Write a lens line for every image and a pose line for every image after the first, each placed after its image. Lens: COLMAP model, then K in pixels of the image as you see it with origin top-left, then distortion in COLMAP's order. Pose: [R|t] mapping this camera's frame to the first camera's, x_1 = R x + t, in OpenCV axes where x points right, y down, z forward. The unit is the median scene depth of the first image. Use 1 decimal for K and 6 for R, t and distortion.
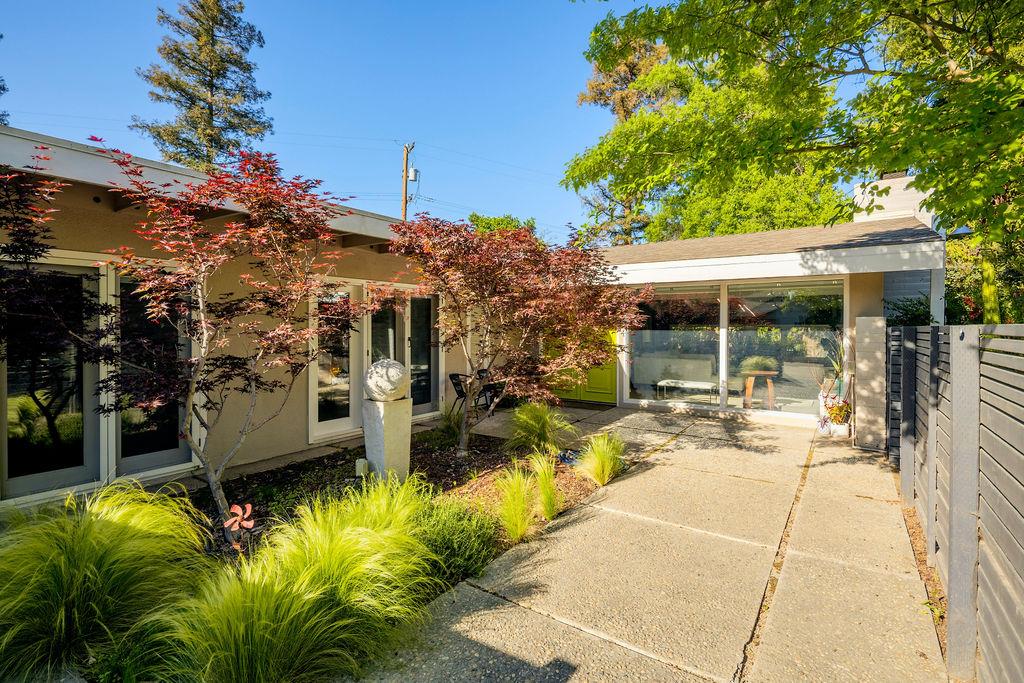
lens RADIAL K [[499.2, 0, 508.7], [0, 499.2, 337.6], [0, 0, 1]] dist [0.004572, -0.002320]
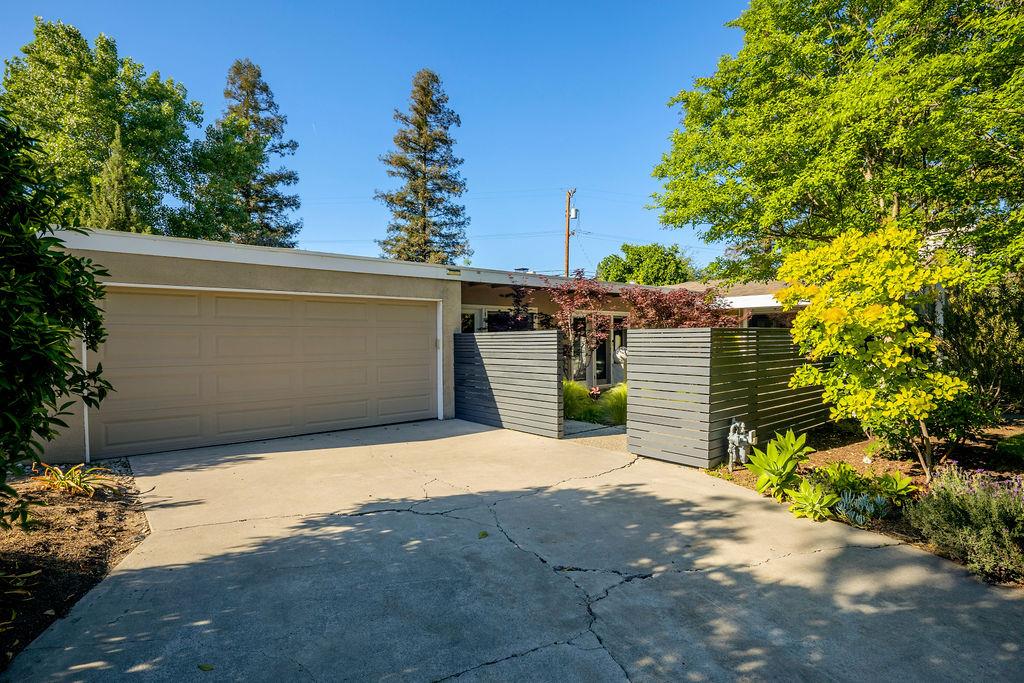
lens RADIAL K [[499.2, 0, 510.4], [0, 499.2, 338.3], [0, 0, 1]] dist [0.004572, -0.002320]
pose [[0.964726, -0.007009, -0.263161, -0.069158], [0.001132, 0.999747, -0.022476, 0.028399], [0.263252, 0.021385, 0.964490, -0.735914]]
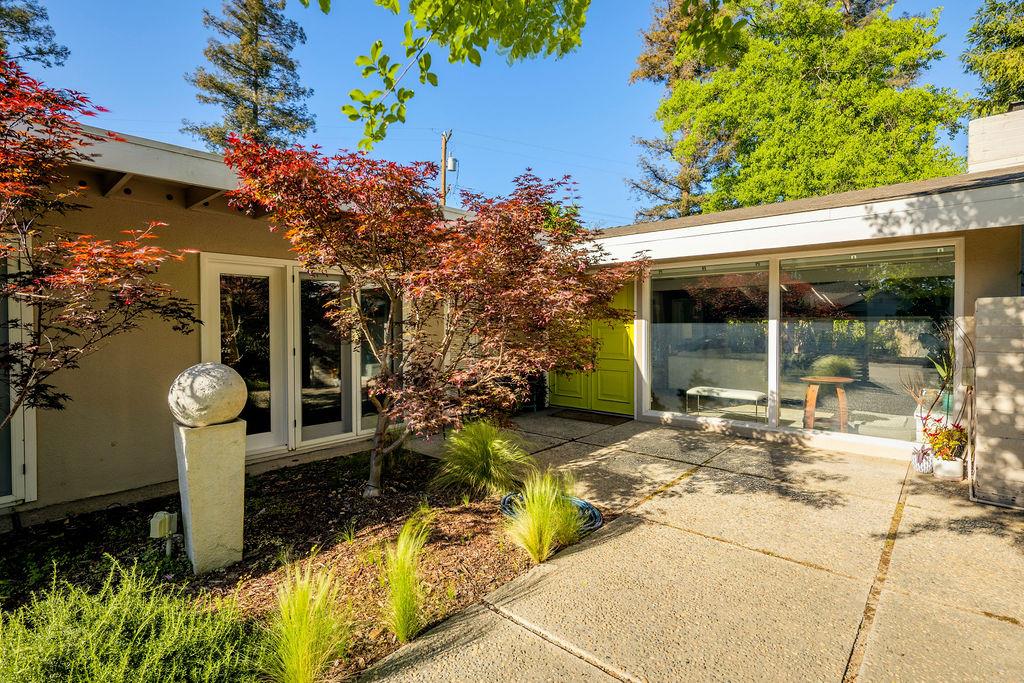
lens RADIAL K [[499.2, 0, 505.7], [0, 499.2, 339.5], [0, 0, 1]] dist [0.004572, -0.002320]
pose [[0.991183, -0.001253, -0.132493, 0.123756], [0.002592, 0.999947, 0.009935, 0.002777], [0.132474, -0.010191, 0.991134, 0.195782]]
